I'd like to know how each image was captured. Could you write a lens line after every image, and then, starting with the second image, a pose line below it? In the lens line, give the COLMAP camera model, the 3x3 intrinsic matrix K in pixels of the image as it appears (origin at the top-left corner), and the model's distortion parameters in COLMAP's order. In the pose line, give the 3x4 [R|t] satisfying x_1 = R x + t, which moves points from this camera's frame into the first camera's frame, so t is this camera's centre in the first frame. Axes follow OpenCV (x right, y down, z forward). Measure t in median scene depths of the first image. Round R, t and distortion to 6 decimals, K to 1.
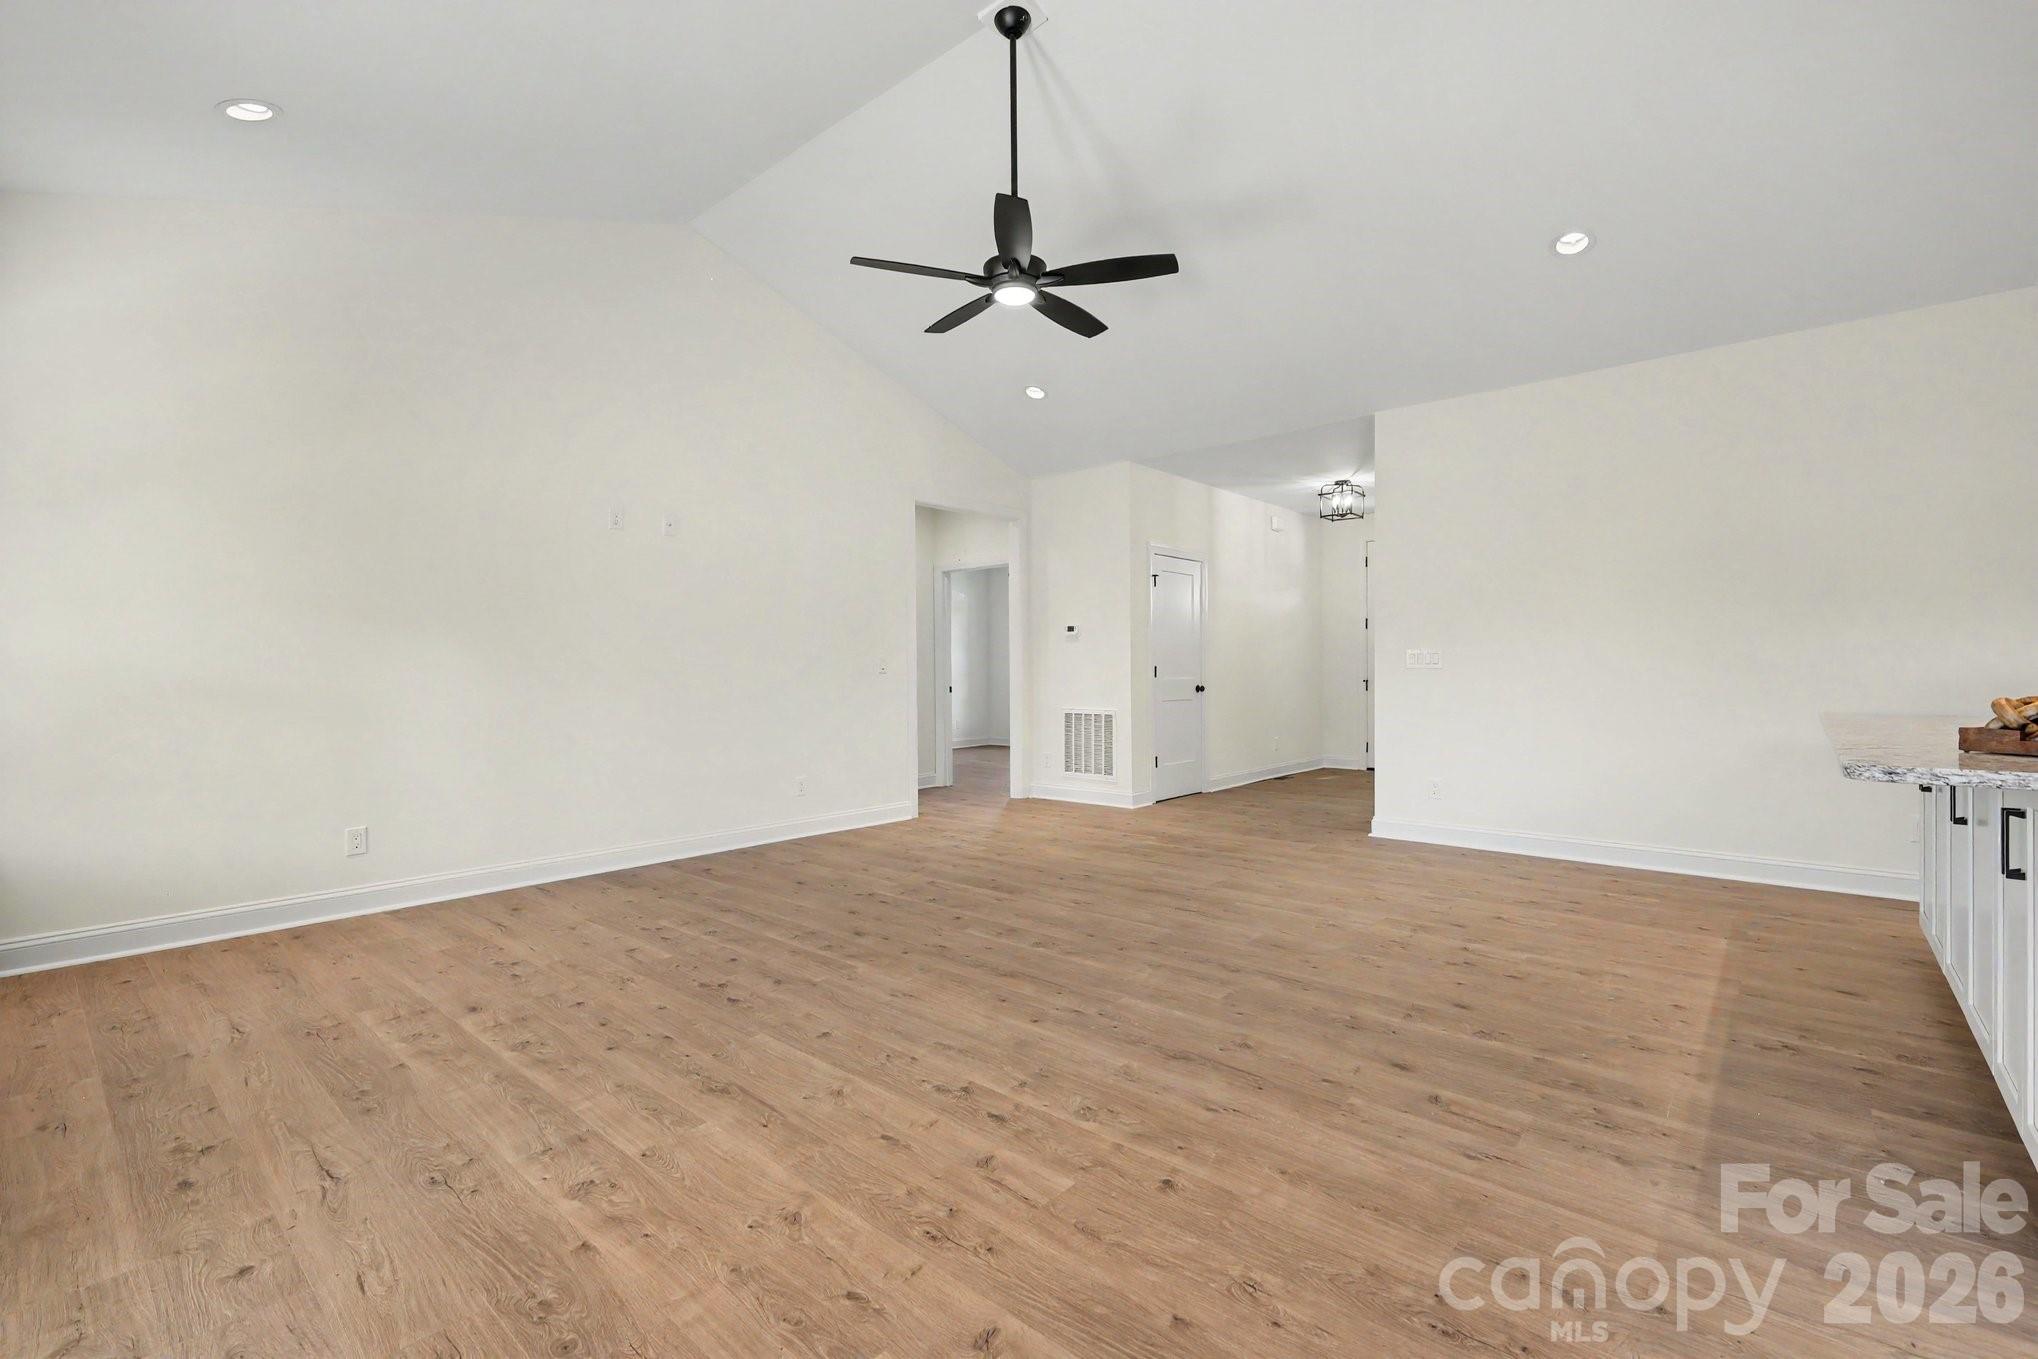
lens RADIAL K [[883.0, 0, 1023.1], [0, 883.0, 671.2], [0, 0, 1]] dist [0.003729, 0.000635]
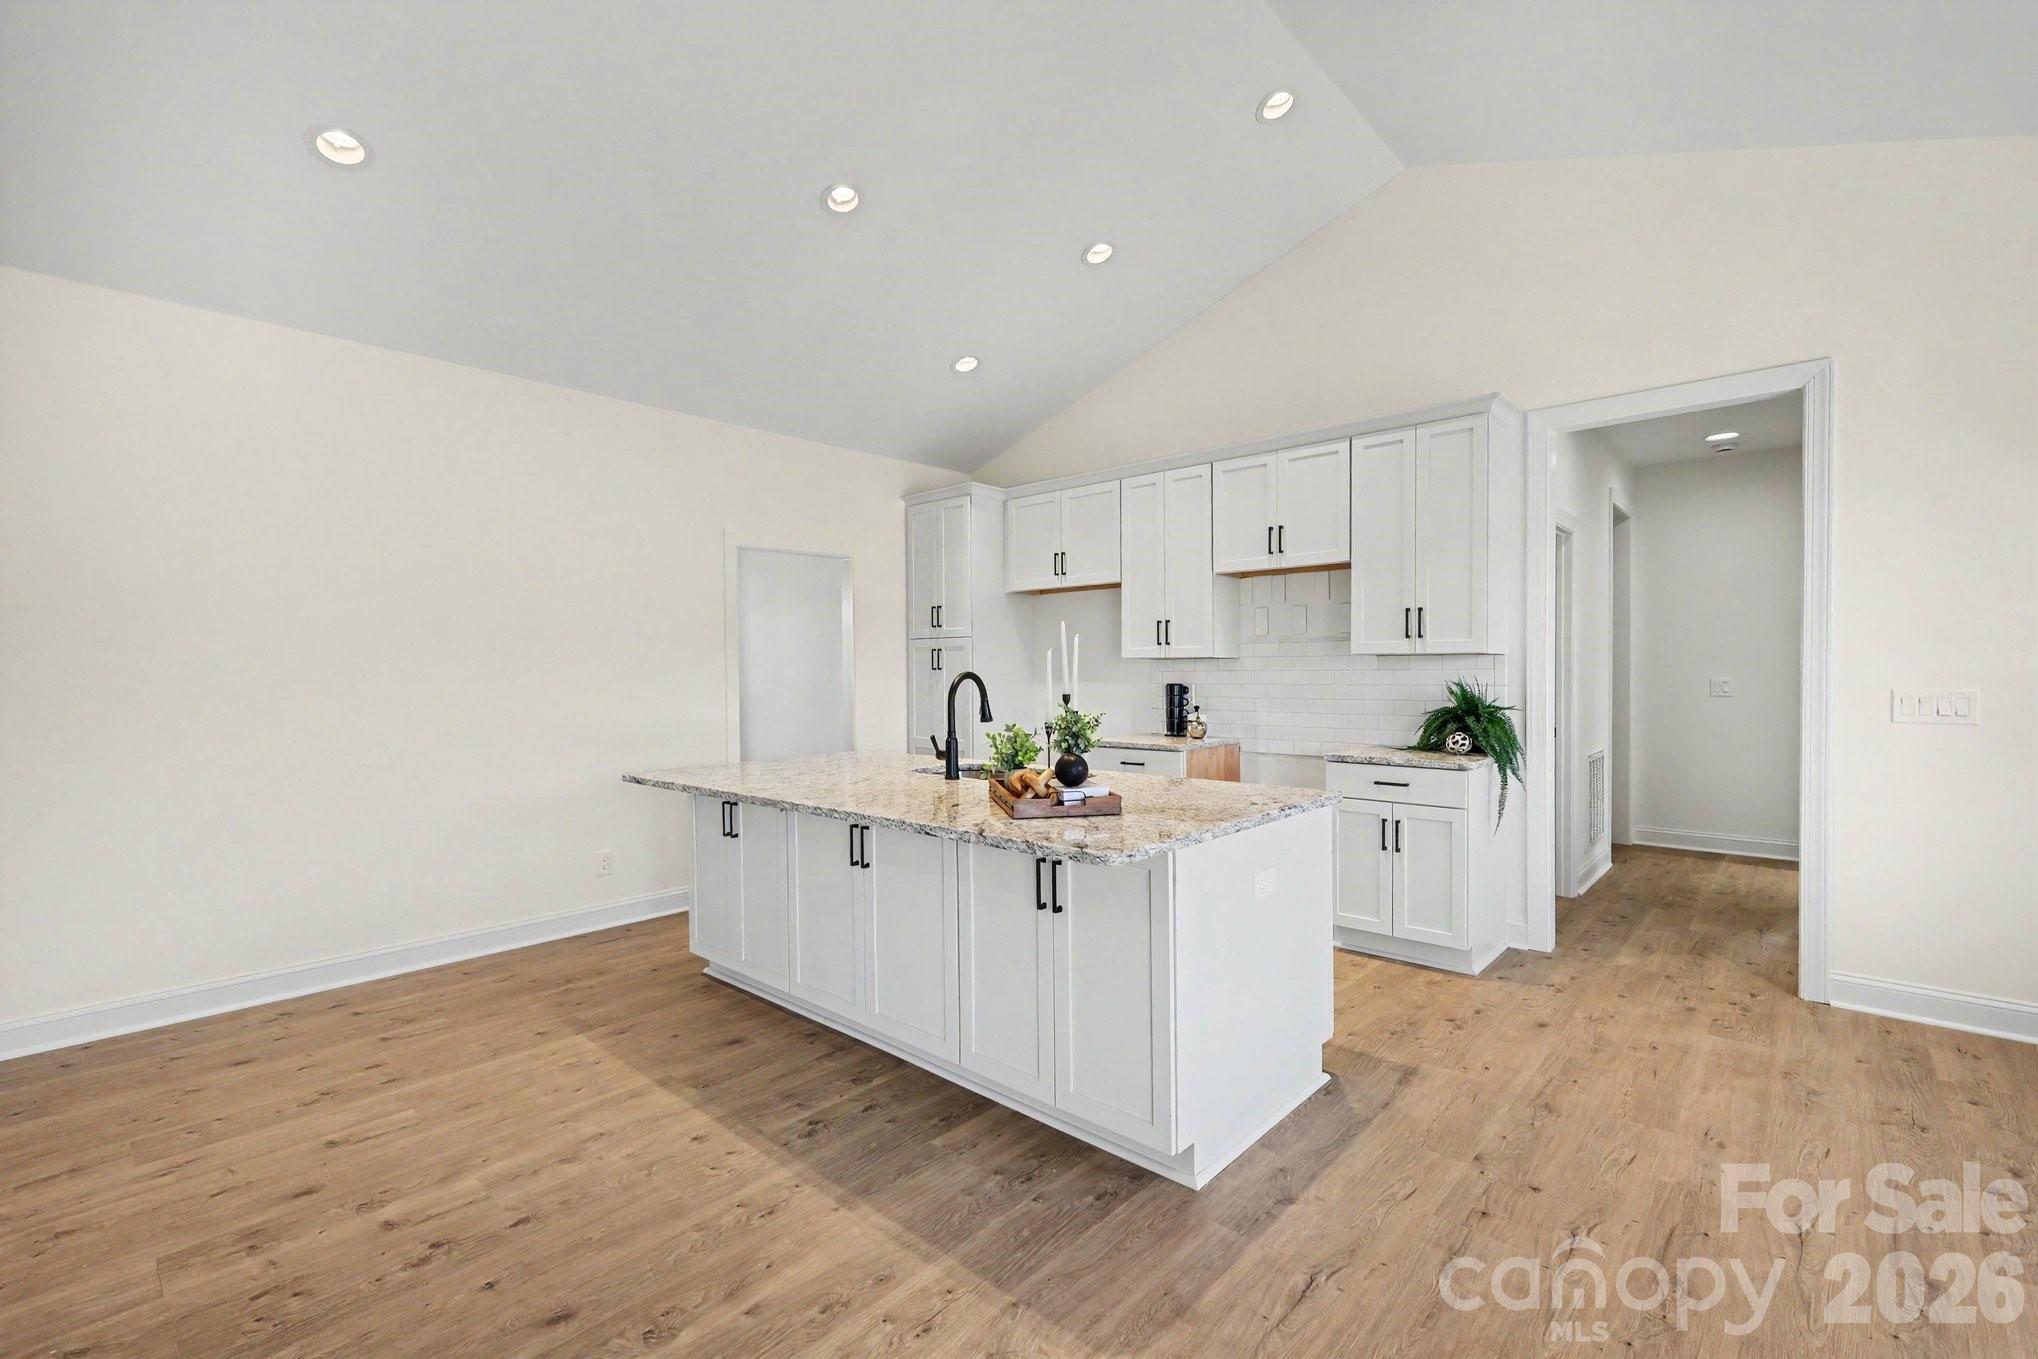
lens RADIAL K [[883.0, 0, 1019.2], [0, 883.0, 682.5], [0, 0, 1]] dist [0.003729, 0.000635]
pose [[0.020430, -0.009918, 0.999742, -0.135728], [0.008738, 0.999914, 0.009741, -0.085353], [-0.999753, 0.008537, 0.020514, 0.694993]]
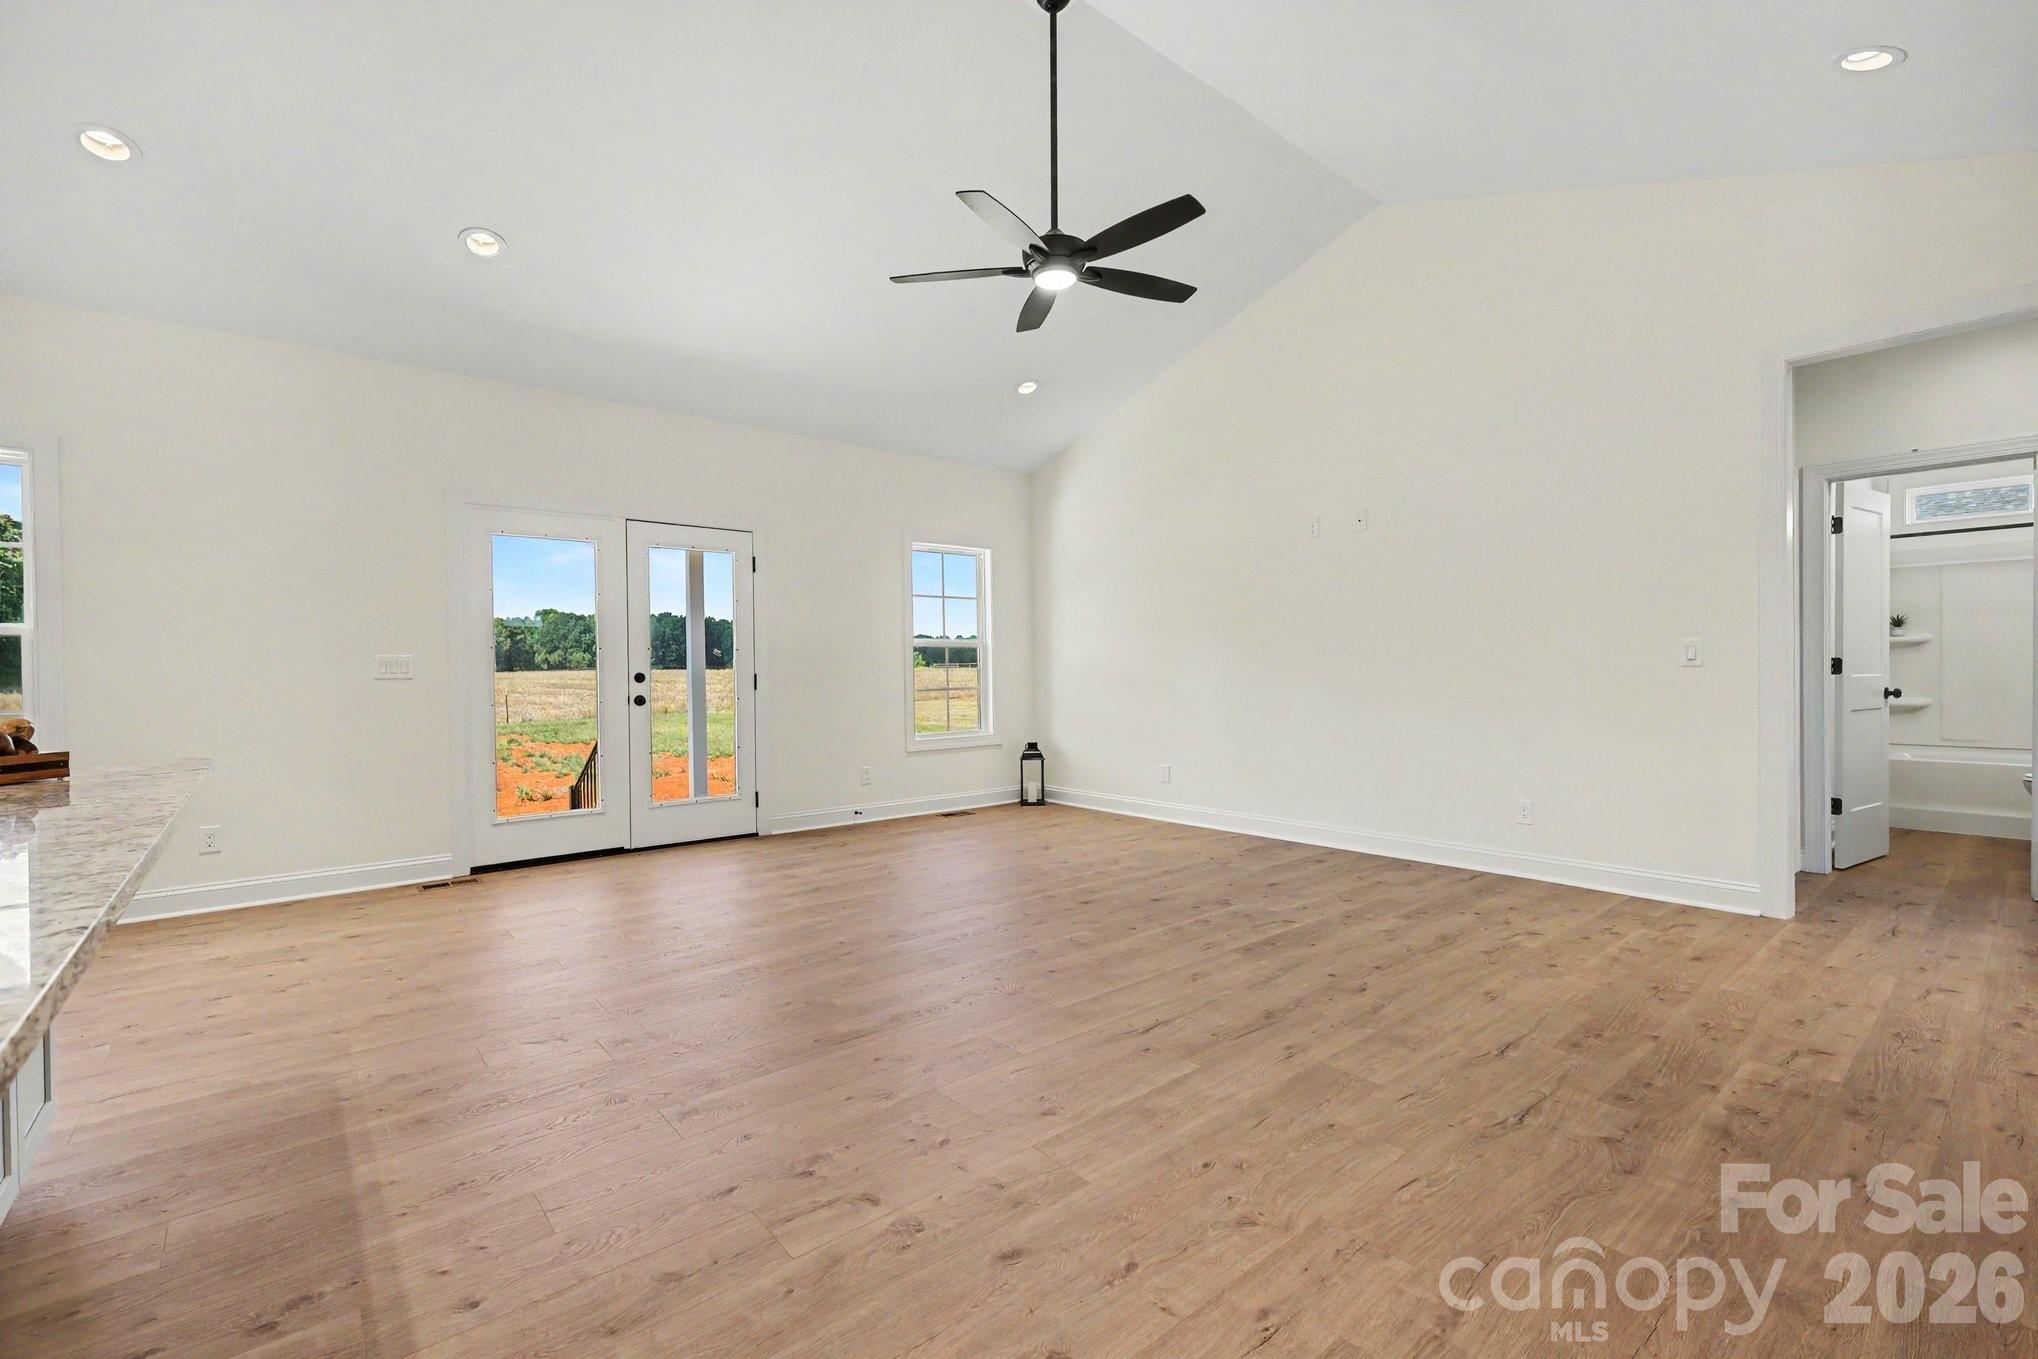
lens RADIAL K [[883.0, 0, 1021.7], [0, 883.0, 677.5], [0, 0, 1]] dist [0.003729, 0.000635]
pose [[-0.148321, 0.014364, -0.988835, 1.288378], [0.011033, 0.999856, 0.012869, -0.008018], [0.988878, -0.009001, -0.148458, 1.496283]]
